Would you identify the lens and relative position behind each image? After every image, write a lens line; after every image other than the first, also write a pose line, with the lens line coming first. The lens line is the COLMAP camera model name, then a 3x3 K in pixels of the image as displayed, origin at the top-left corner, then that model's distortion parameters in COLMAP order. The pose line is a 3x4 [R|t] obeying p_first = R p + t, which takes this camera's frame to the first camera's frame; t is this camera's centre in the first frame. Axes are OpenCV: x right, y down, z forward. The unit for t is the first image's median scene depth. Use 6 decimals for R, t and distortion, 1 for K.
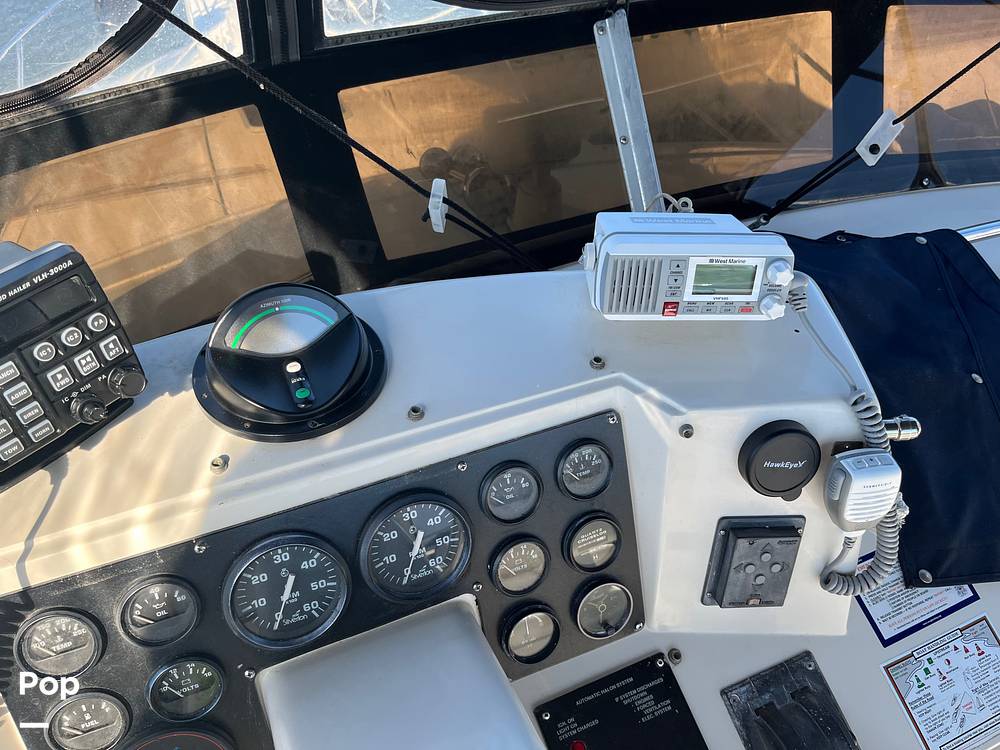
lens RADIAL K [[749.6, 0, 498.8], [0, 749.6, 386.6], [0, 0, 1]] dist [0.049161, -0.094876]
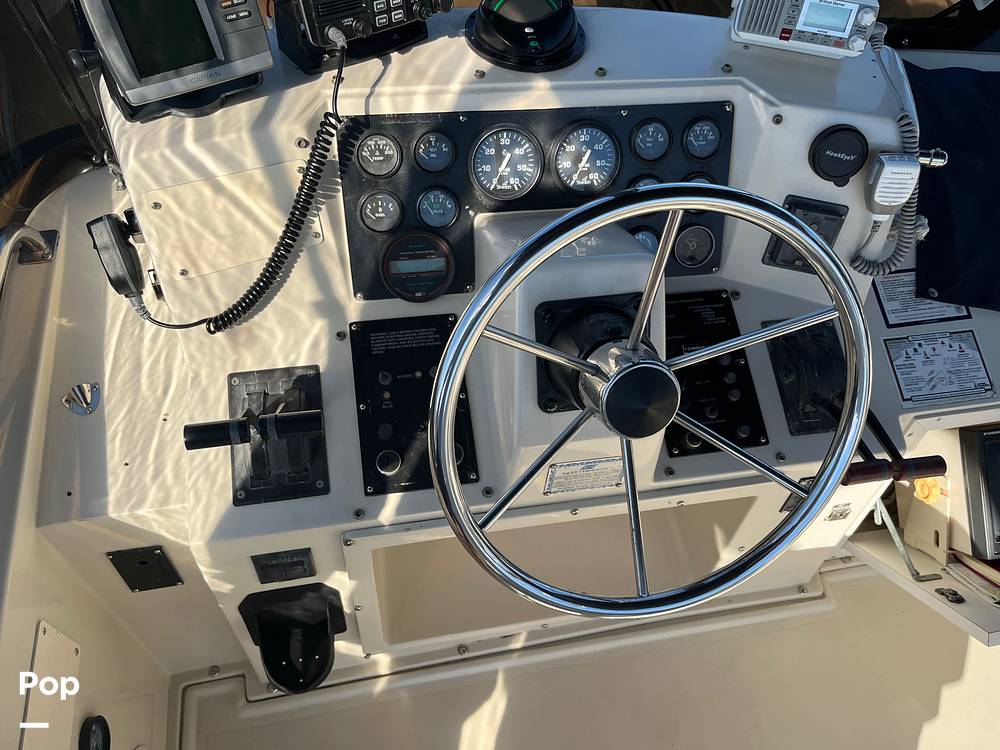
lens RADIAL K [[759.5, 0, 500.0], [0, 759.5, 375.0], [0, 0, 1]] dist [0.032752, -0.060439]
pose [[0.974560, 0.194709, -0.110997, -0.017302], [-0.181626, 0.976277, 0.117880, 0.461986], [0.131317, -0.094721, 0.986805, -0.582740]]
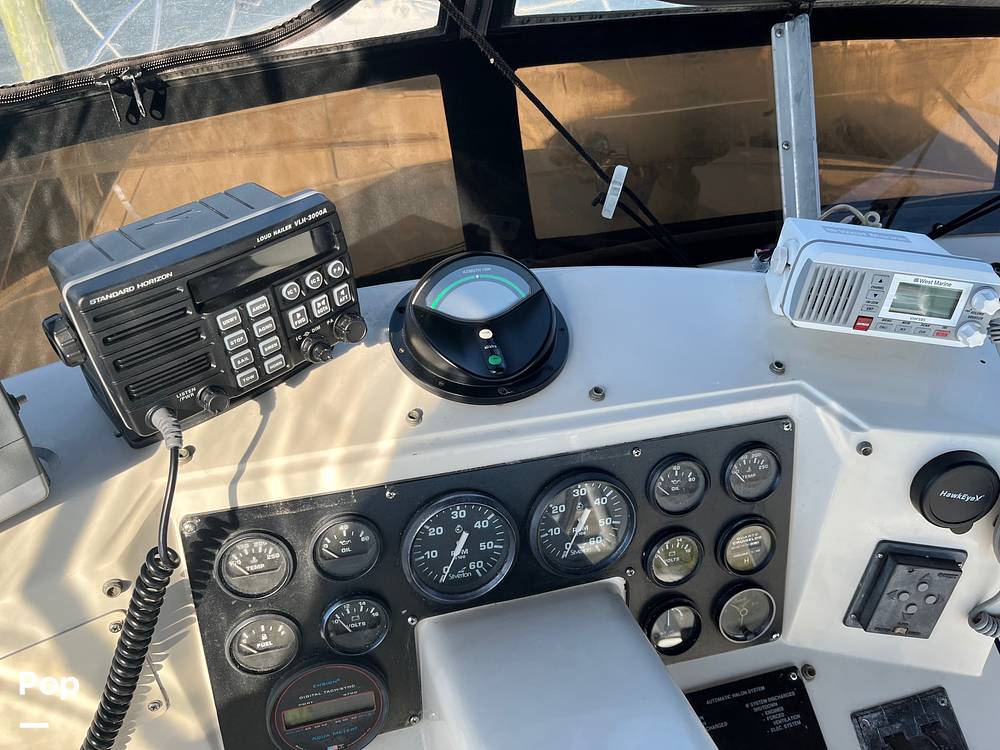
lens RADIAL K [[755.1, 0, 487.9], [0, 755.1, 371.5], [0, 0, 1]] dist [0.030945, -0.057654]
pose [[0.987437, 0.131089, -0.088225, -0.160151], [-0.131033, 0.991357, 0.006451, 0.017313], [0.088308, 0.005190, 0.996080, -0.031609]]
